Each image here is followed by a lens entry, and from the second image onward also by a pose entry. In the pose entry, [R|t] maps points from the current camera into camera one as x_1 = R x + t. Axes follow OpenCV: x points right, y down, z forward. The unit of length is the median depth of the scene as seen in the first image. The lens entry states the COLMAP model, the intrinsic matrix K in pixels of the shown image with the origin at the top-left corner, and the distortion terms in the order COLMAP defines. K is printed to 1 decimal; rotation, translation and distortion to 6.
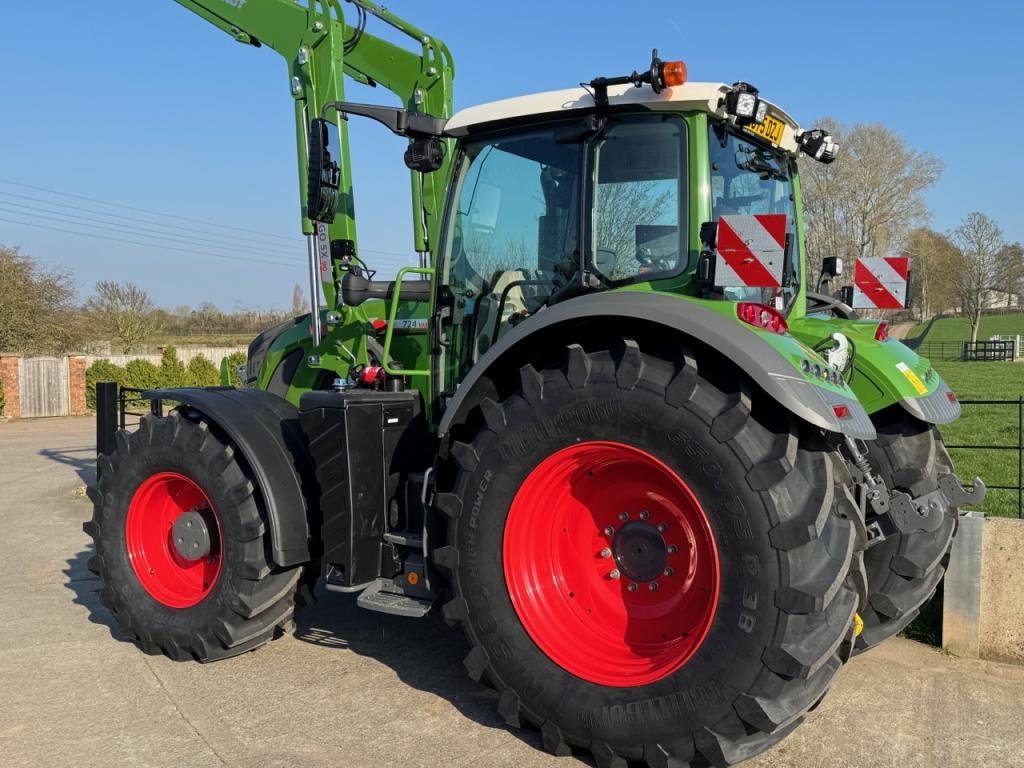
lens RADIAL K [[988.3, 0, 536.4], [0, 988.3, 388.7], [0, 0, 1]] dist [0.096252, -0.014065]
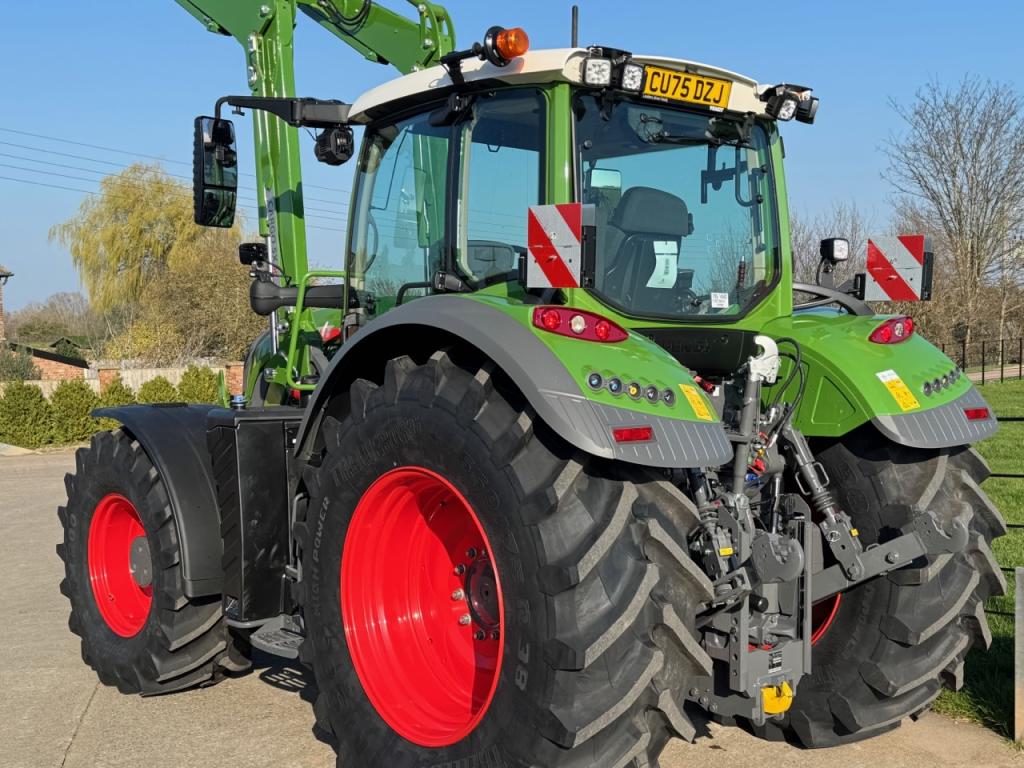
lens RADIAL K [[1204.9, 0, 512.0], [0, 1204.9, 384.0], [0, 0, 1]] dist [0.111760, -0.038034]
pose [[0.960080, -0.008455, -0.279597, 0.354252], [0.005506, 0.999921, -0.011331, -0.006040], [0.279671, 0.009339, 0.960051, -0.008349]]
